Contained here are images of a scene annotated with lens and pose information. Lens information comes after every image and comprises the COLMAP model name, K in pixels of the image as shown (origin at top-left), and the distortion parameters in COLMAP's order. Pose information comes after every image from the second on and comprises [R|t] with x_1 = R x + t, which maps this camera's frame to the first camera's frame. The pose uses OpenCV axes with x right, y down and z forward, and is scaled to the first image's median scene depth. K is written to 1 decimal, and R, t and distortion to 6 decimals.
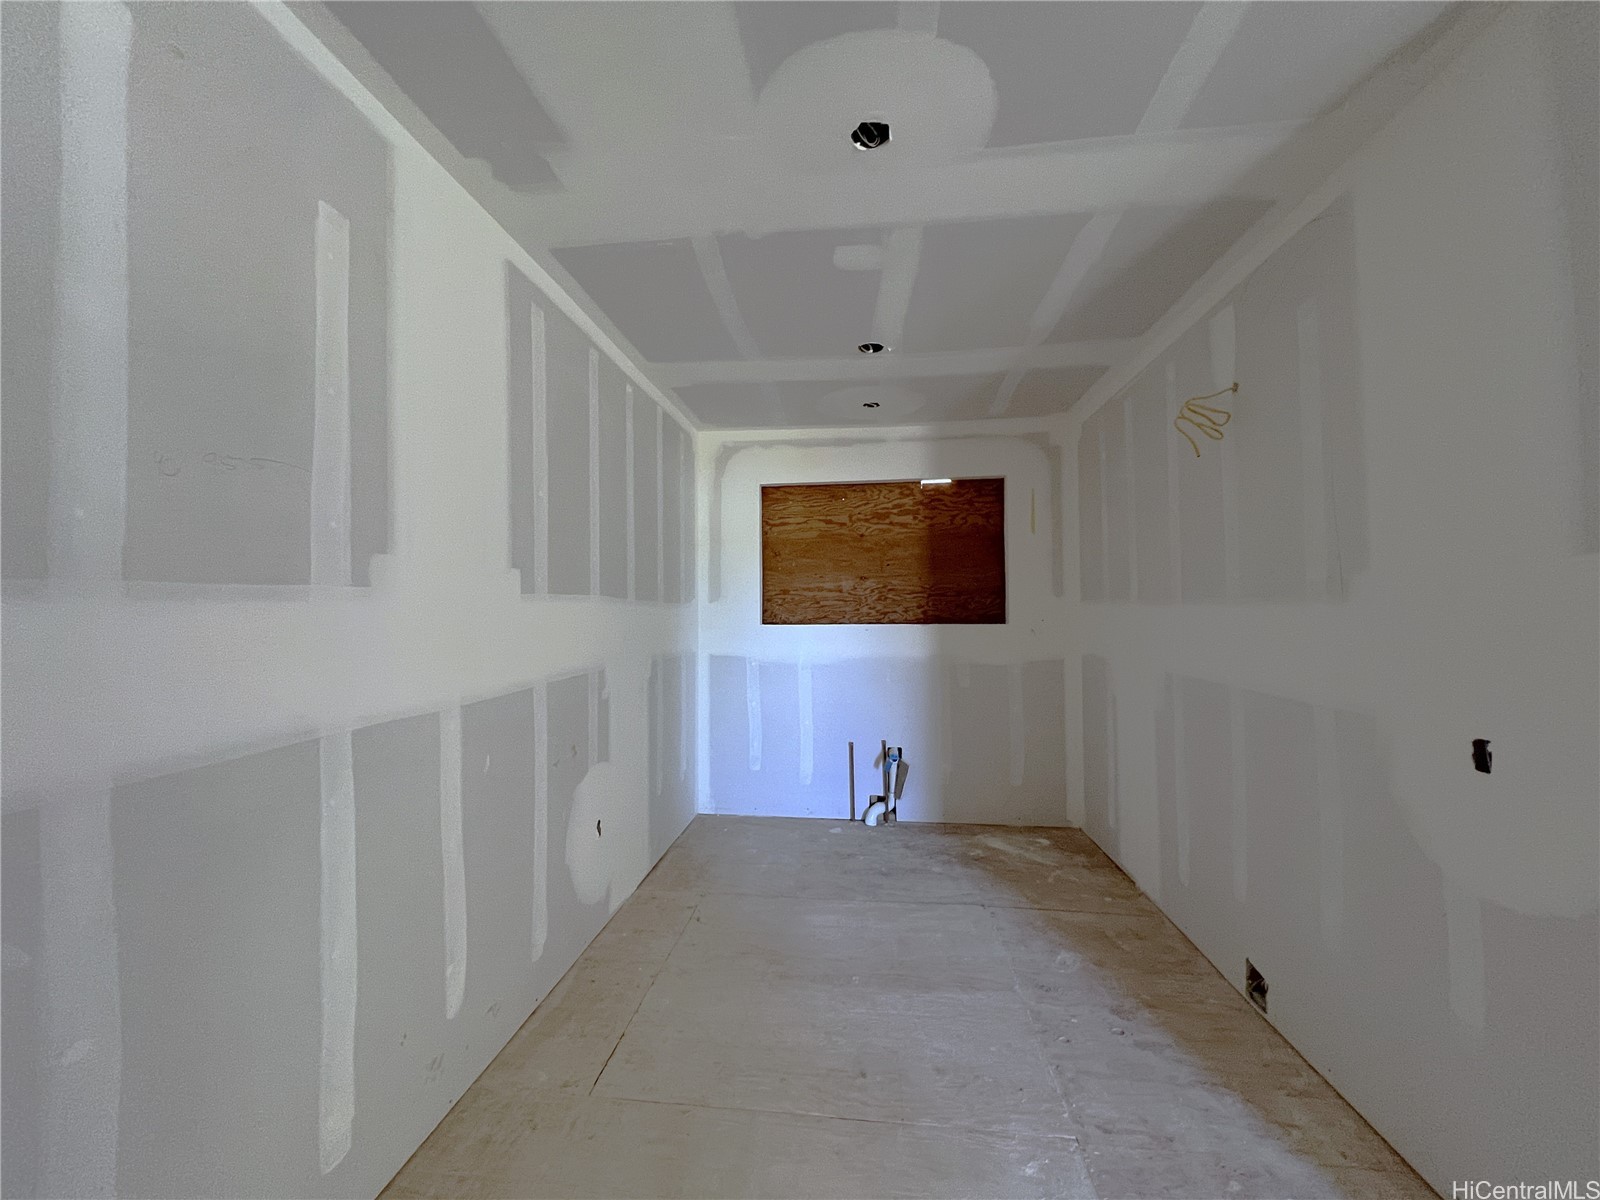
lens RADIAL K [[646.1, 0, 800.0], [0, 646.1, 600.0], [0, 0, 1]] dist [-0.005790, 0.000696]
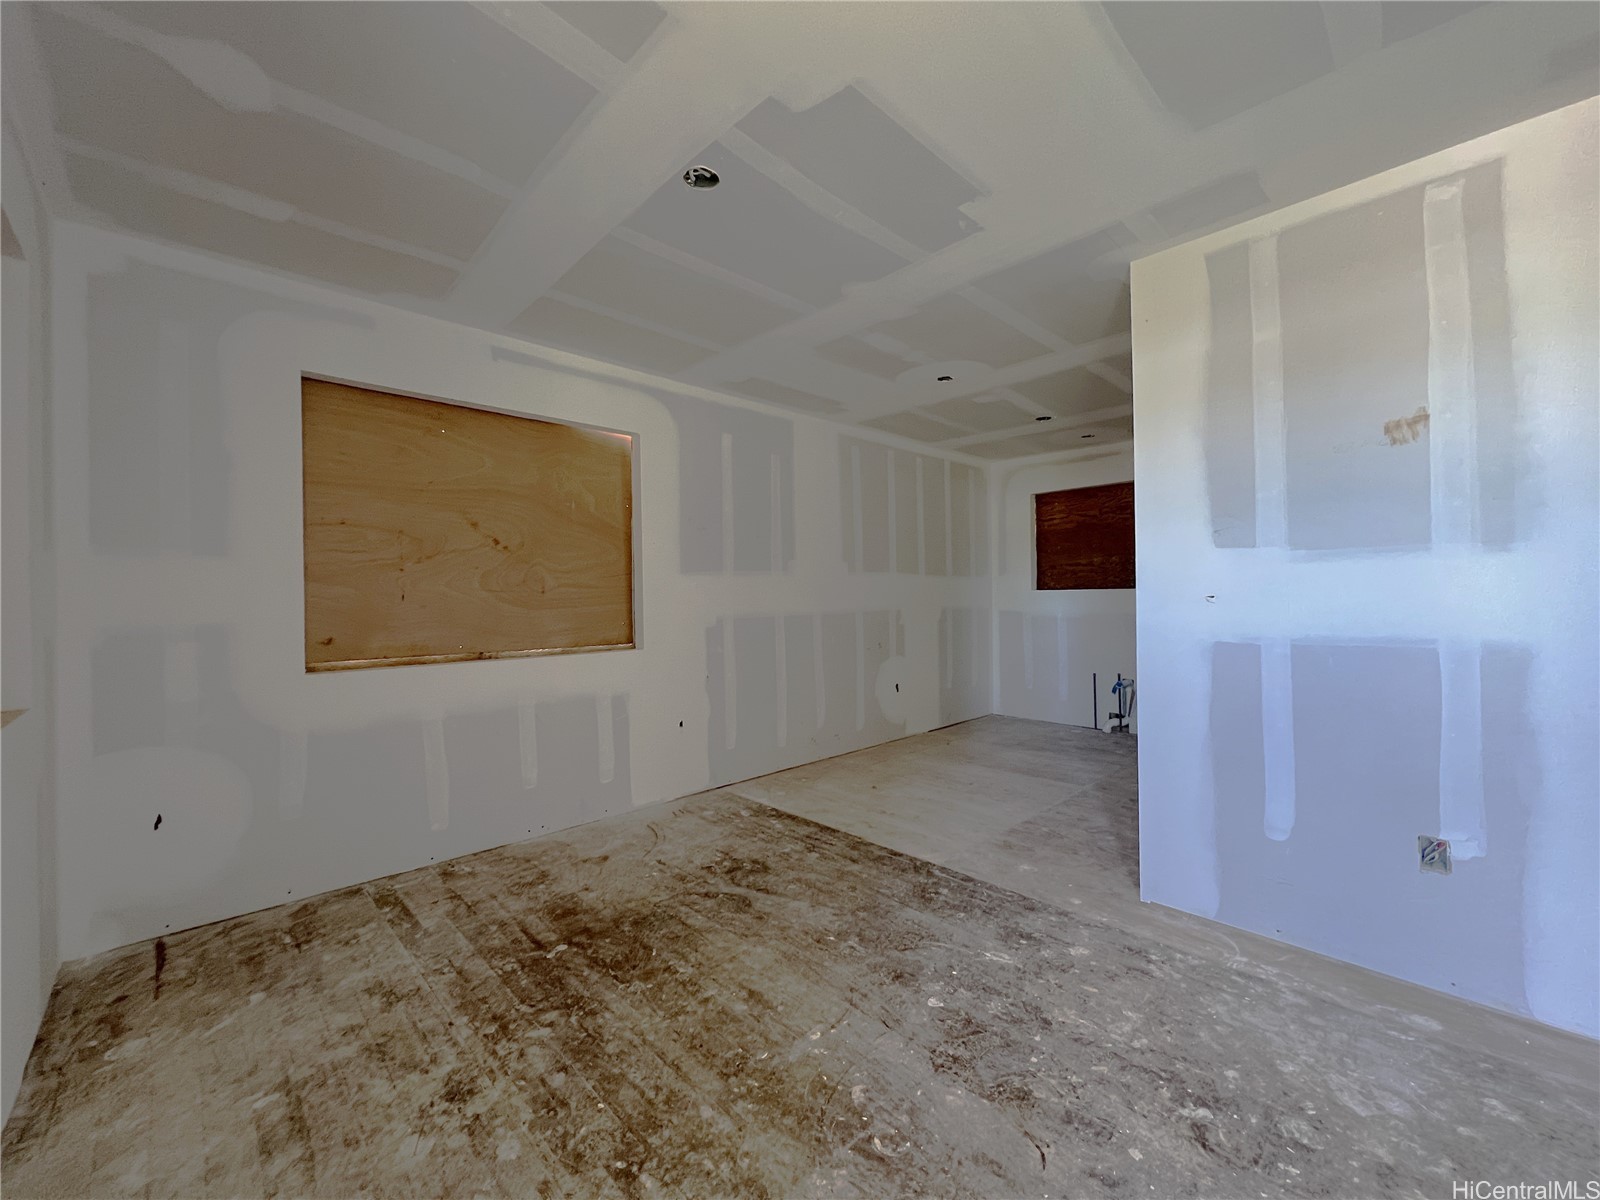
lens RADIAL K [[646.1, 0, 800.0], [0, 646.1, 600.0], [0, 0, 1]] dist [-0.005790, 0.000696]
pose [[0.778521, -0.000889, -0.627617, 0.470409], [0.019969, 0.999528, 0.023354, 0.016492], [0.627300, -0.030714, 0.778172, -0.492096]]
